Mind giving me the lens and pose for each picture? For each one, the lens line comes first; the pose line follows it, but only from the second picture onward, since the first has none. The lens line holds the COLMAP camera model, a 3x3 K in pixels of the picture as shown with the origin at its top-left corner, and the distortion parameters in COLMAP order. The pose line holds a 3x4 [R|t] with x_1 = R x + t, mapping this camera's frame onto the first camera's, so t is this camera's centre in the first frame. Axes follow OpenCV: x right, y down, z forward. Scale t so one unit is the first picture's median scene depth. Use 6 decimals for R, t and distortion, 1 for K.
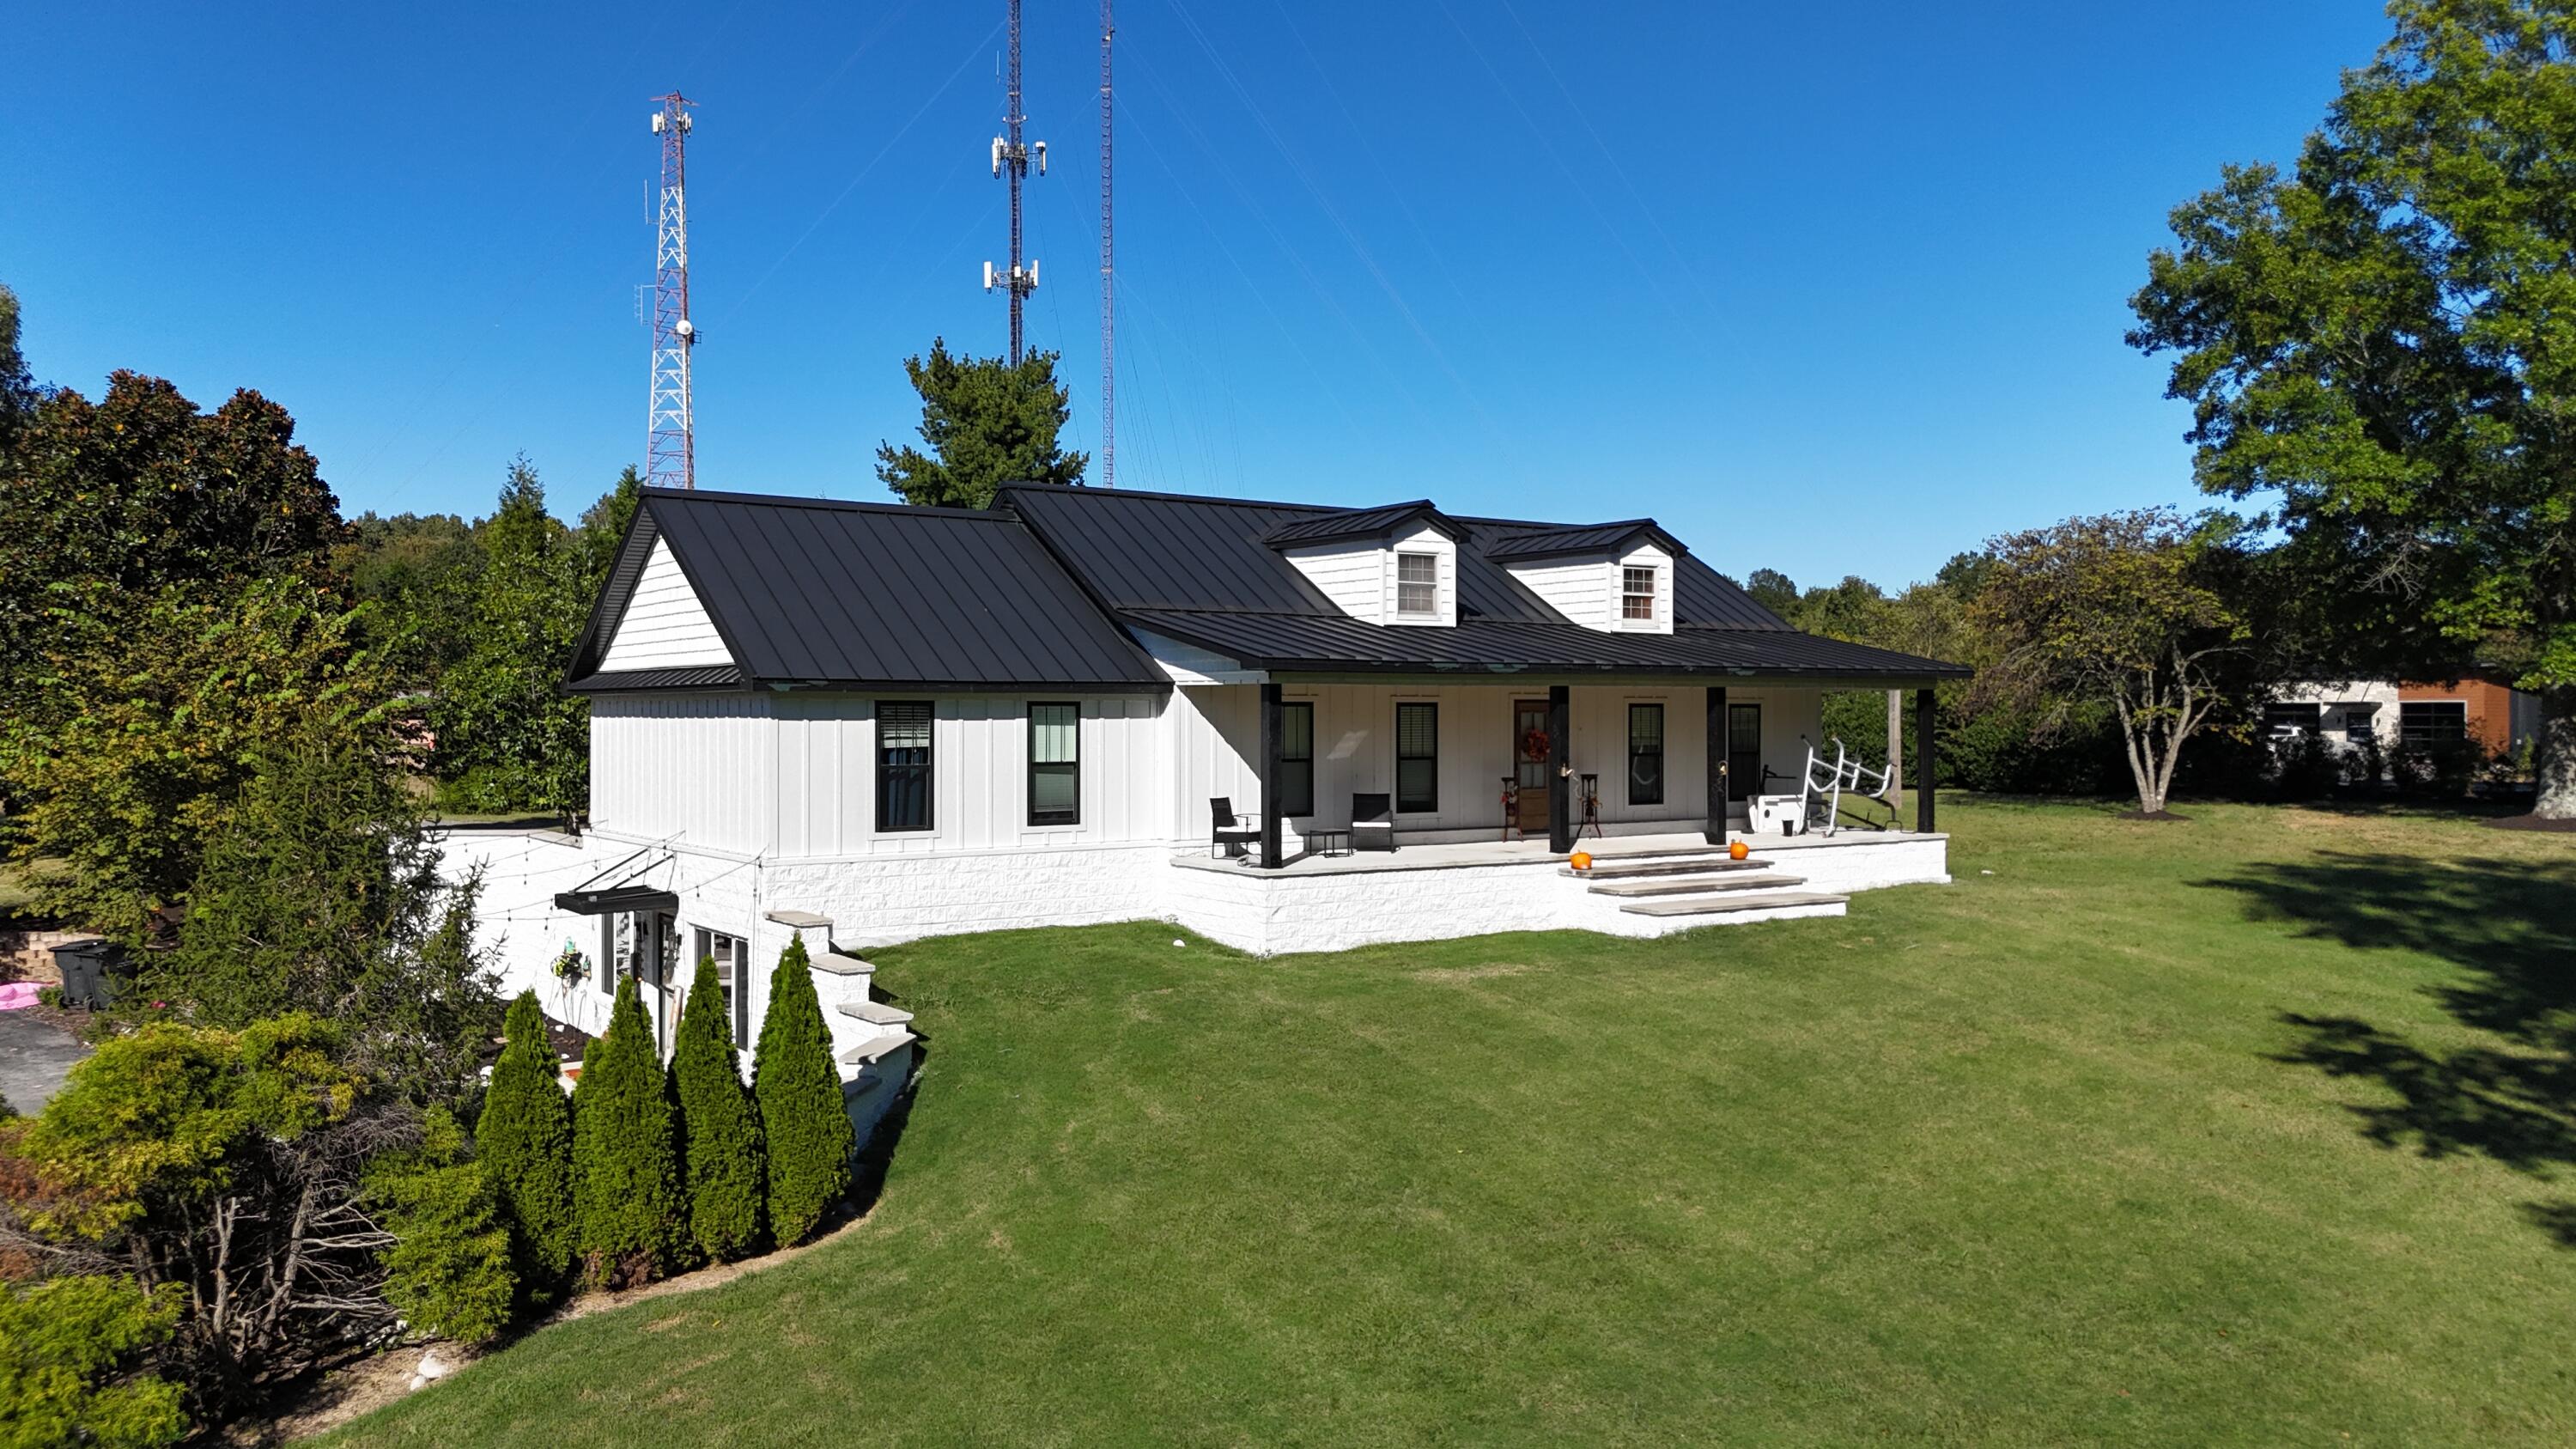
lens RADIAL K [[1893.8, 0, 1288.0], [0, 1893.8, 724.5], [0, 0, 1]] dist [0.094755, -0.077798]
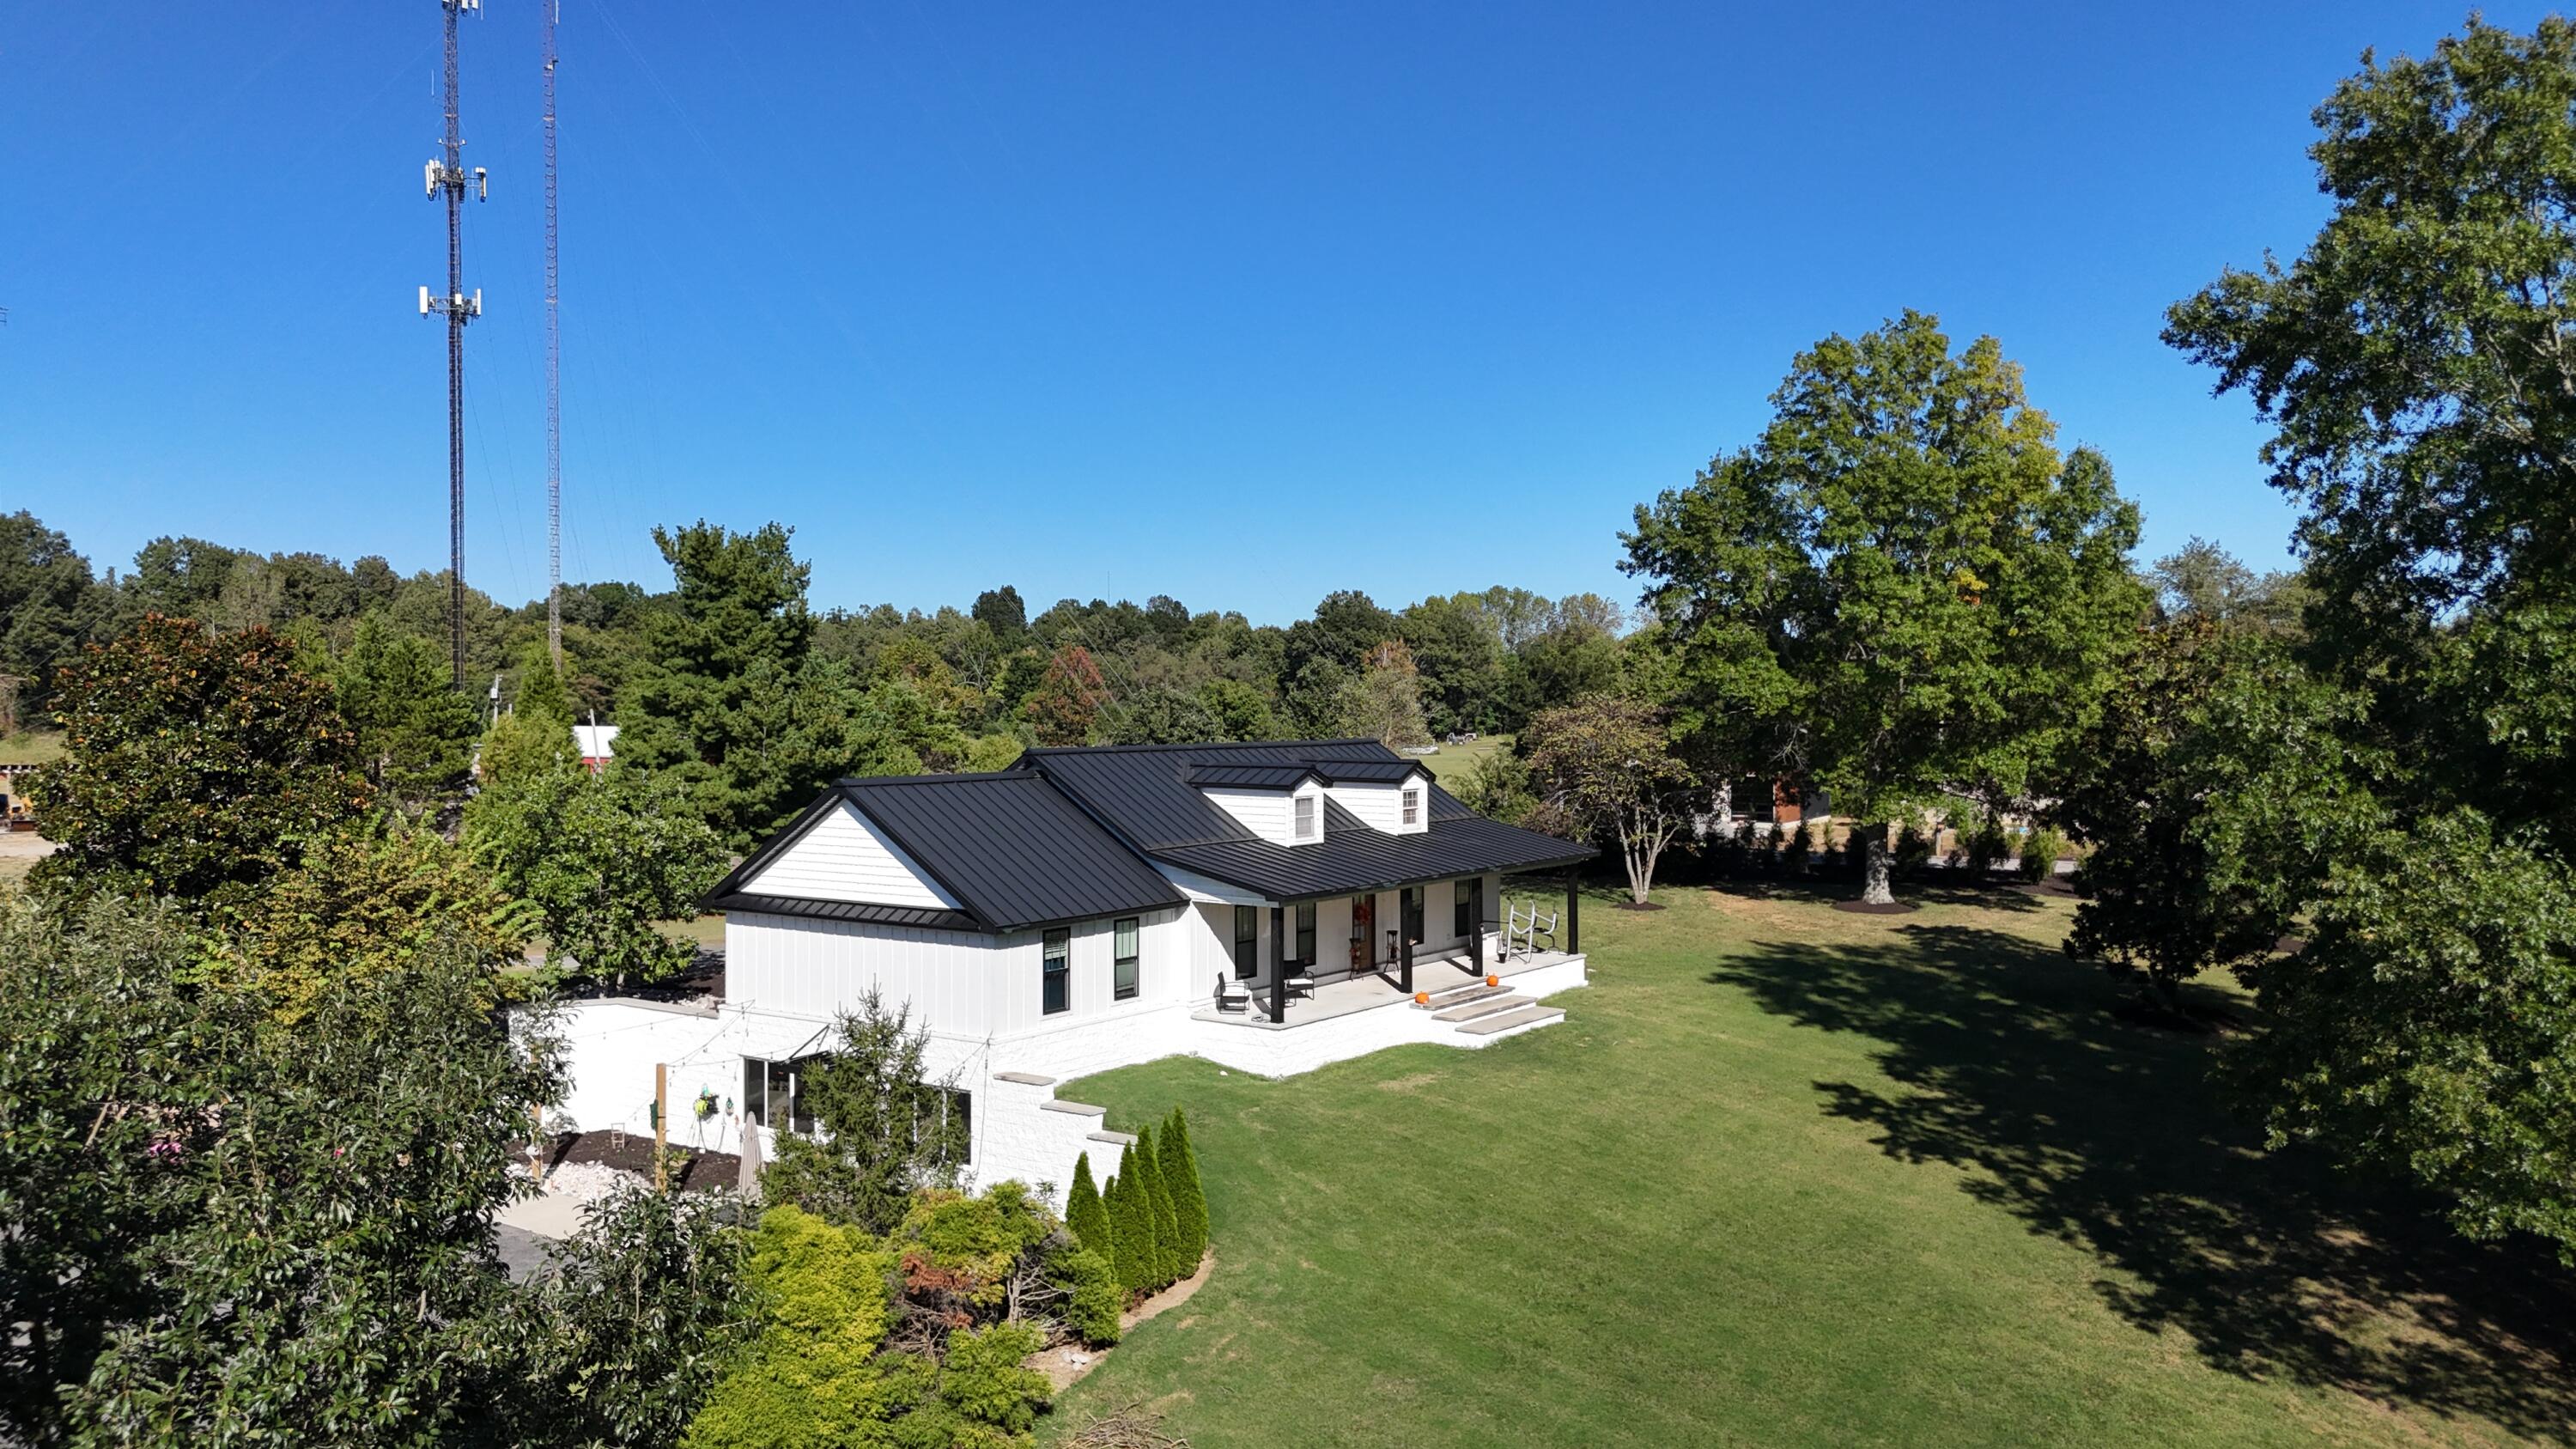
lens RADIAL K [[1893.8, 0, 1288.0], [0, 1893.8, 724.5], [0, 0, 1]] dist [0.094755, -0.077798]
pose [[0.943174, -0.005104, 0.332259, -0.472539], [0.003422, 0.999978, 0.005648, -0.164771], [-0.332281, -0.004190, 0.943171, -0.463086]]
